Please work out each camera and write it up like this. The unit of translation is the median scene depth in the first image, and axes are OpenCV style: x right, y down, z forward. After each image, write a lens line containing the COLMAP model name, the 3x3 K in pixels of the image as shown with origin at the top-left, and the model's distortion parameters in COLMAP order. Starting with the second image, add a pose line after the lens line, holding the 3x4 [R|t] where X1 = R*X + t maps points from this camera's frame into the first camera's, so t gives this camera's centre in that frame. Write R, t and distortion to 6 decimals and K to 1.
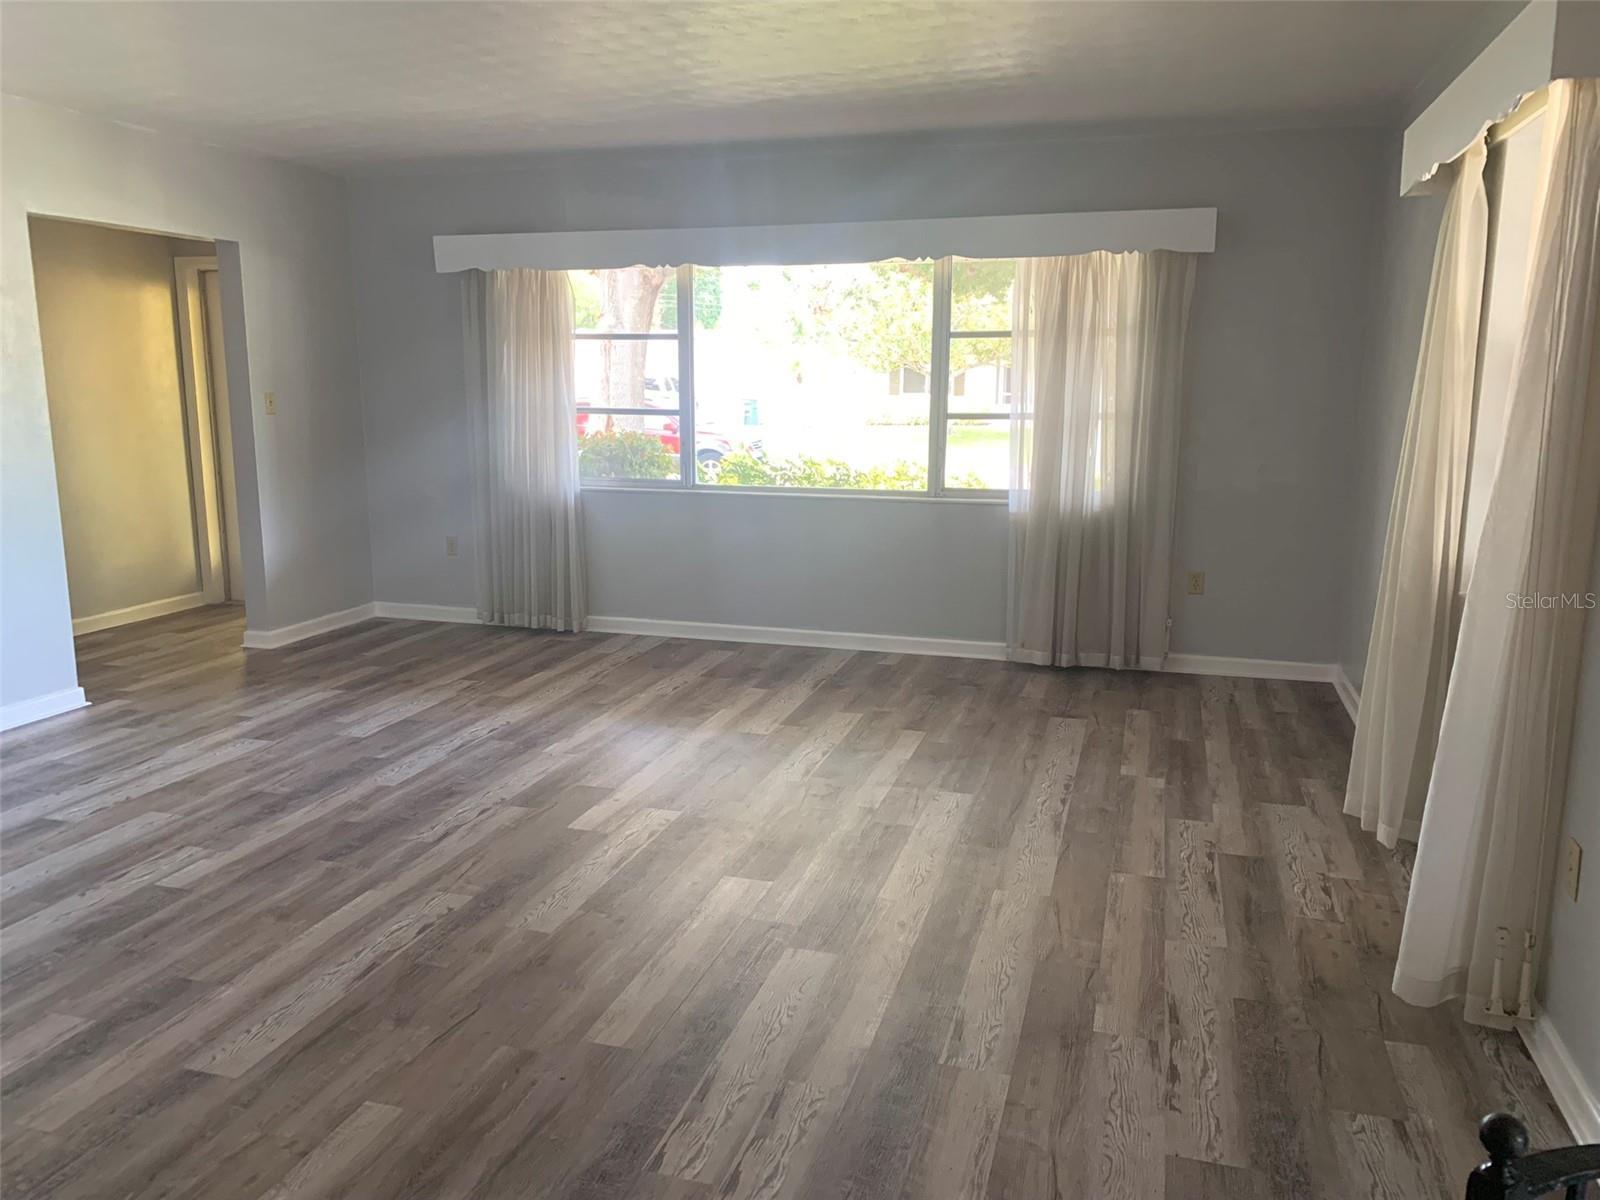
lens RADIAL K [[1229.1, 0, 809.0], [0, 1229.1, 594.4], [0, 0, 1]] dist [0.049579, -0.018139]
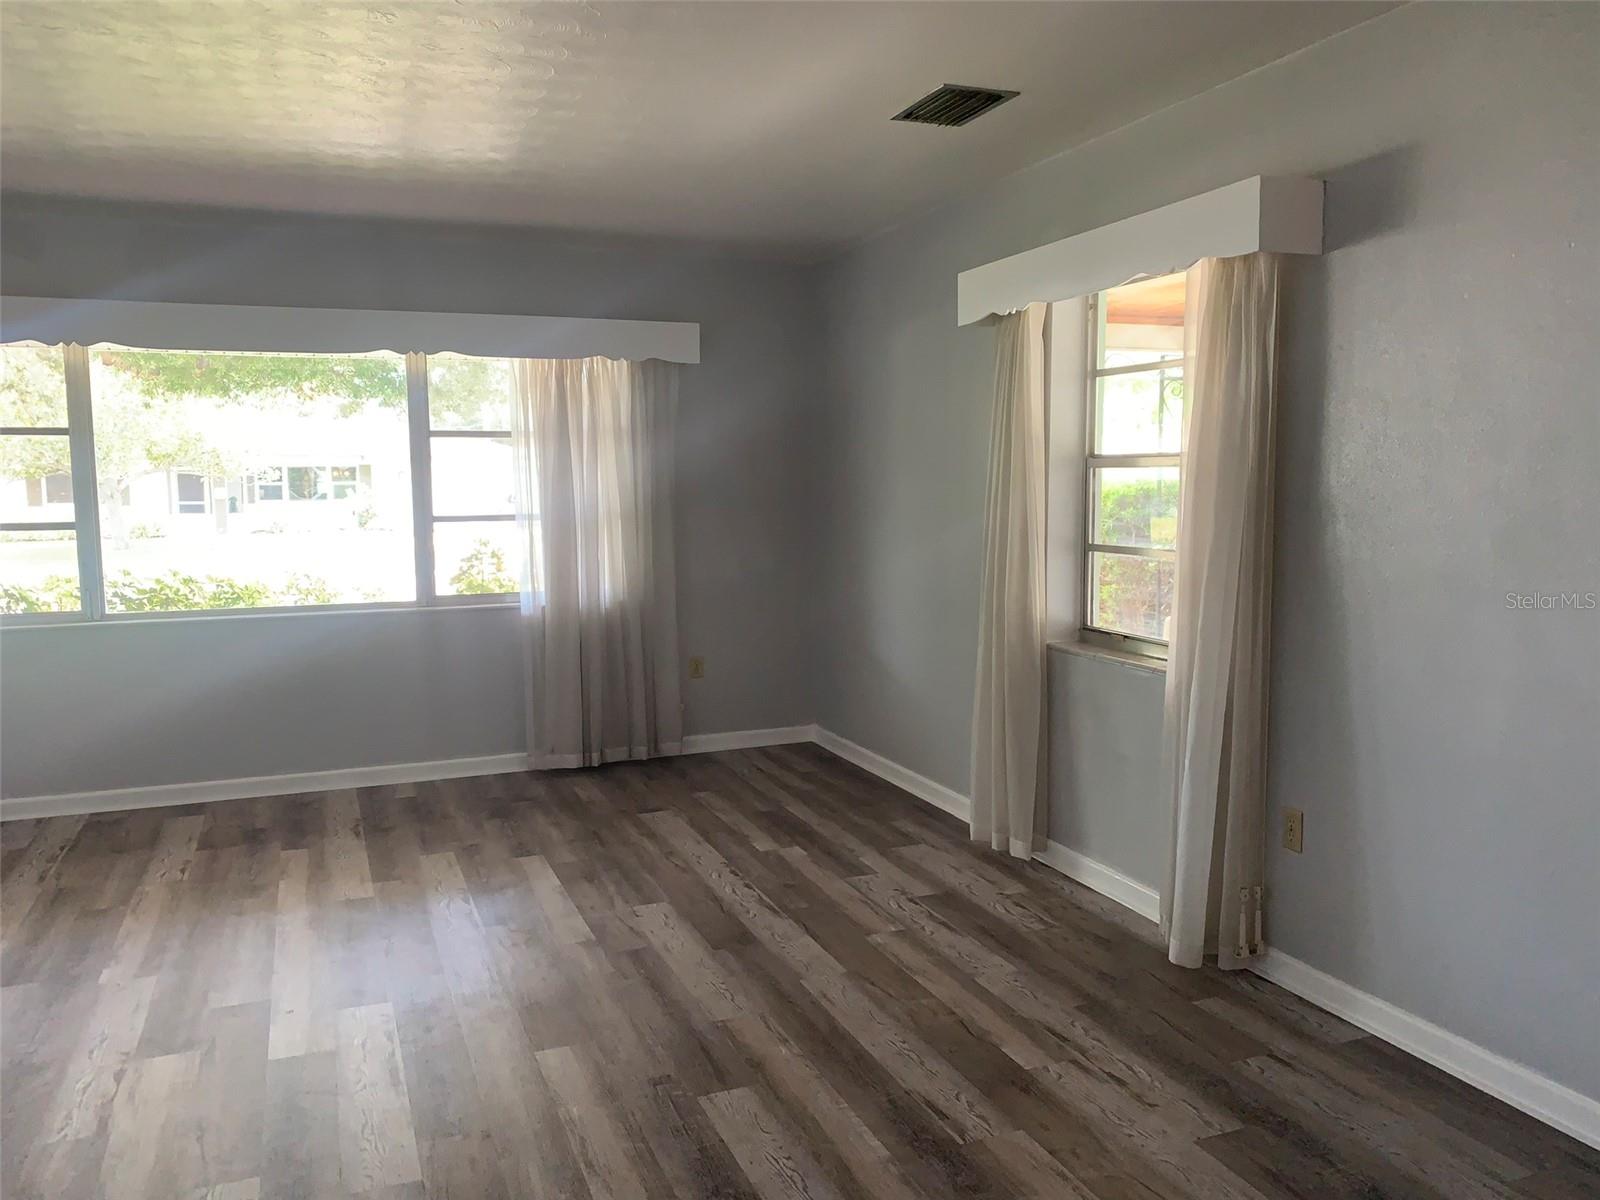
lens RADIAL K [[1229.1, 0, 811.4], [0, 1229.1, 595.6], [0, 0, 1]] dist [0.049579, -0.018139]
pose [[0.786081, -0.074821, 0.613578, -0.292633], [0.122867, 0.991753, -0.036474, -0.022265], [-0.605789, 0.104060, 0.788791, 0.114180]]
